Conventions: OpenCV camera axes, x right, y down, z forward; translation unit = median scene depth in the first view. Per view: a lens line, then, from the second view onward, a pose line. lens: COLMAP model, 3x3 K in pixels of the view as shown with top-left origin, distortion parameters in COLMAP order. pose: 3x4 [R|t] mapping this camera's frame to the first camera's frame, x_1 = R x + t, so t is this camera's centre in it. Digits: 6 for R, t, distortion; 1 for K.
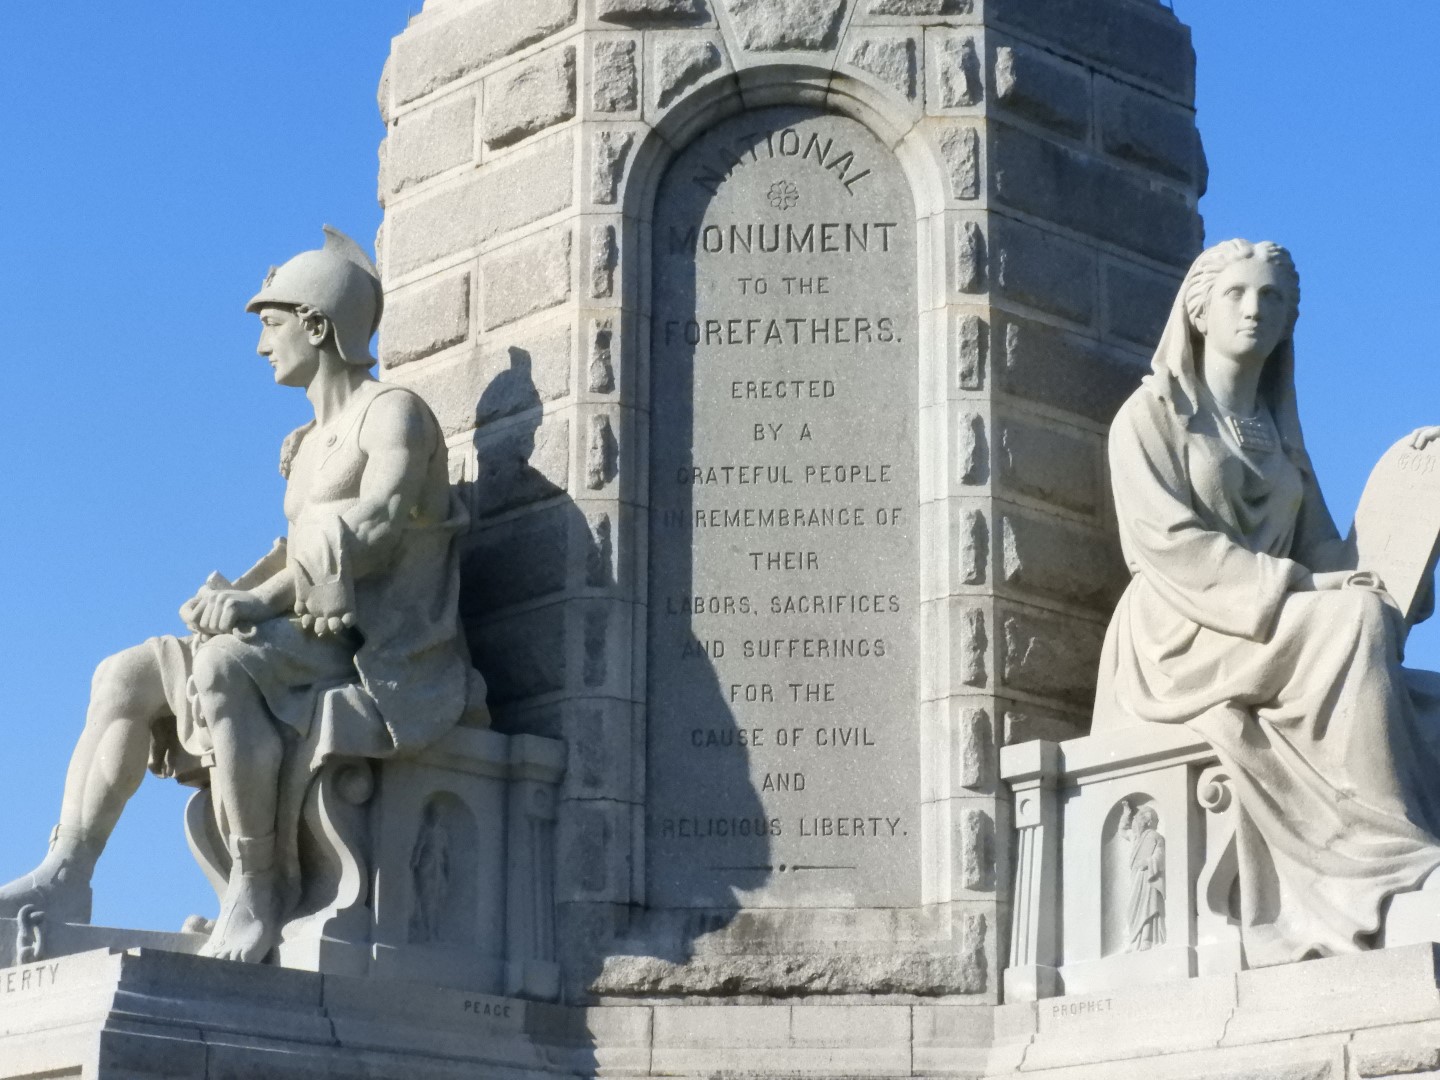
lens RADIAL K [[3601.3, 0, 714.2], [0, 3601.3, 538.4], [0, 0, 1]] dist [0.013528, 0.000000]
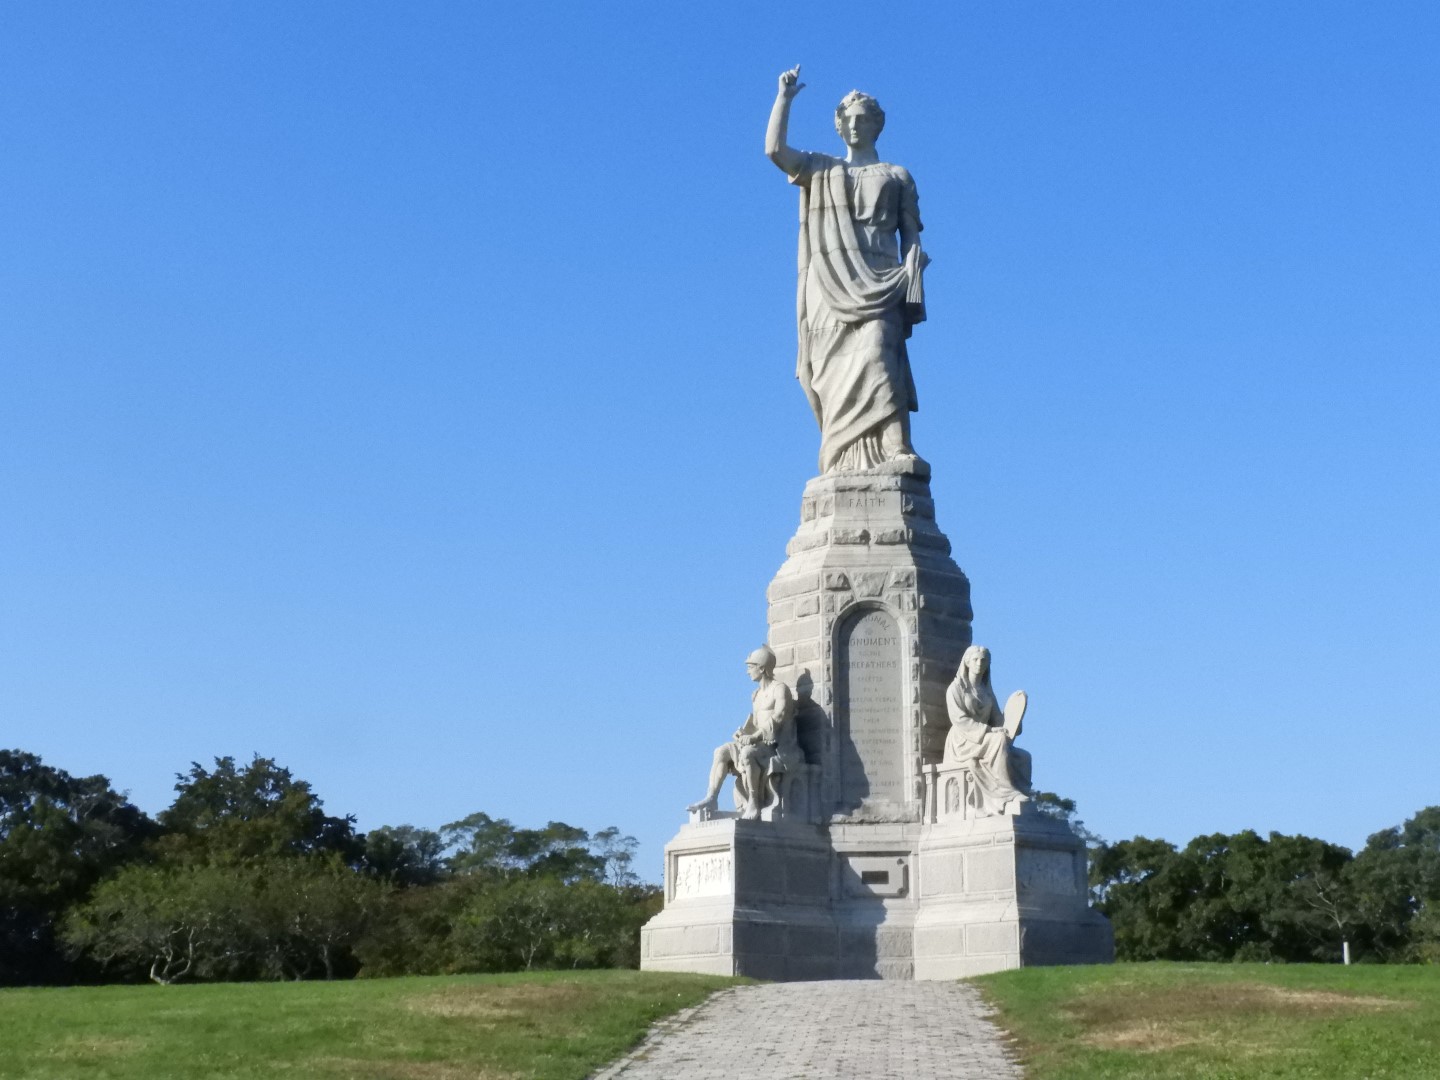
lens RADIAL K [[2239.7, 0, 729.7], [0, 2239.7, 546.1], [0, 0, 1]] dist [0.004583, 0.000000]
pose [[0.999615, -0.015938, -0.022730, -0.087333], [0.016934, 0.998873, 0.044333, -0.330022], [0.021998, -0.044700, 0.998758, -1.693064]]
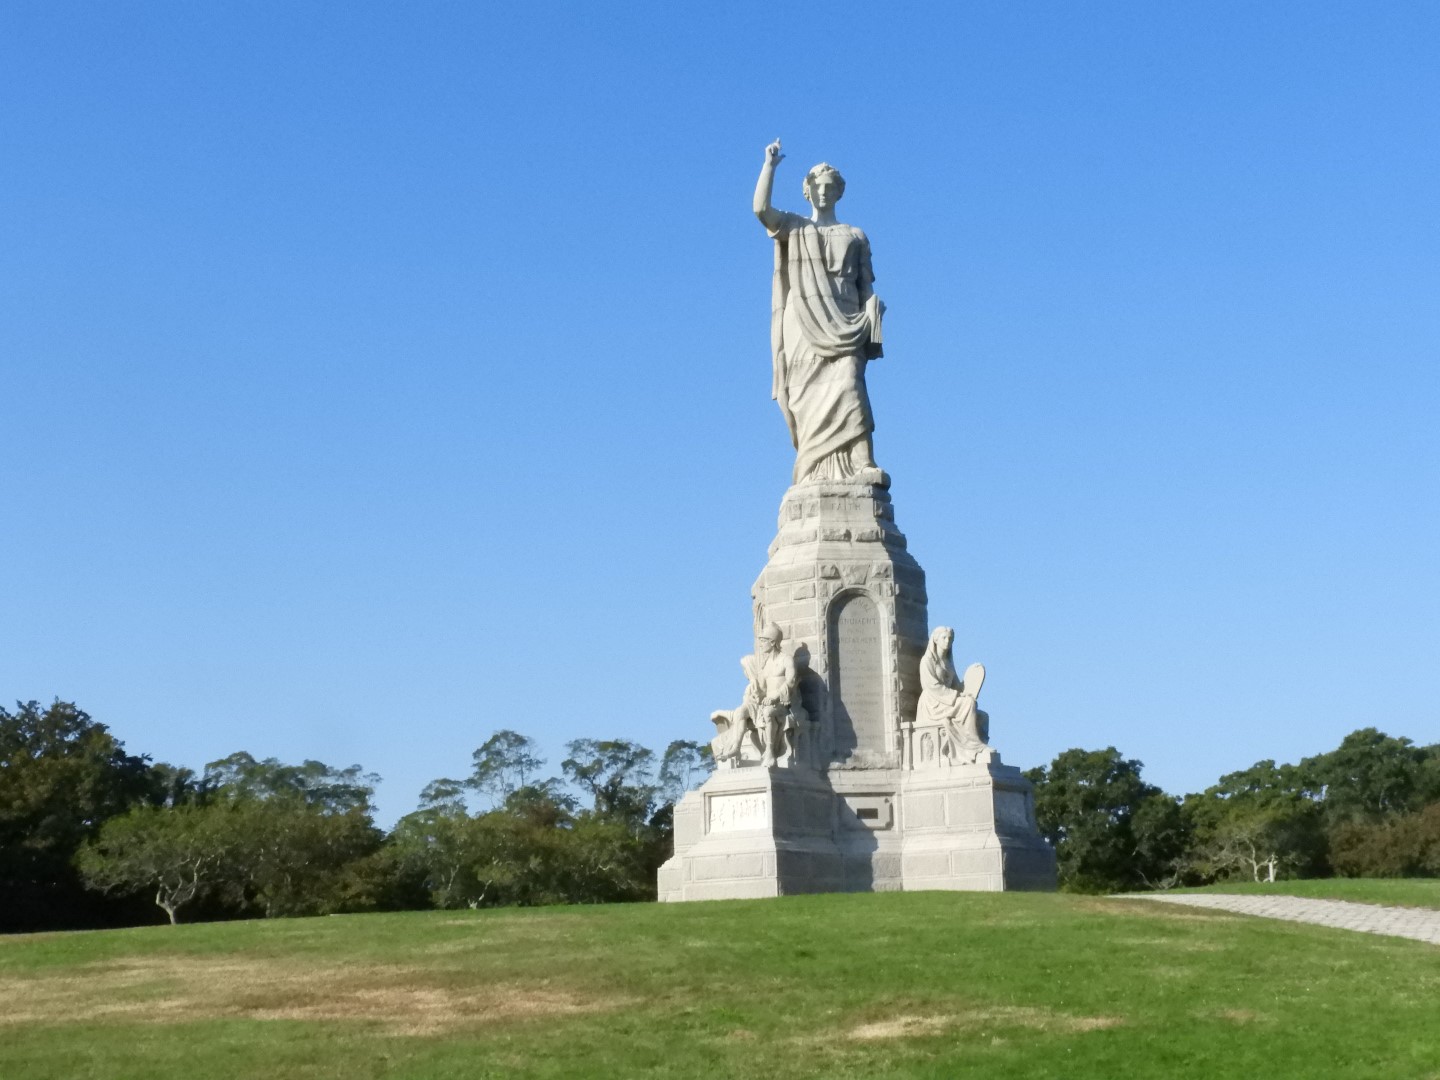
lens RADIAL K [[2046.2, 0, 720.9], [0, 2046.2, 541.2], [0, 0, 1]] dist [0.027173, 0.000000]
pose [[0.981597, 0.008683, 0.190768, -0.766644], [-0.020980, 0.997822, 0.062536, -0.396689], [-0.189810, -0.065388, 0.979641, -1.918733]]
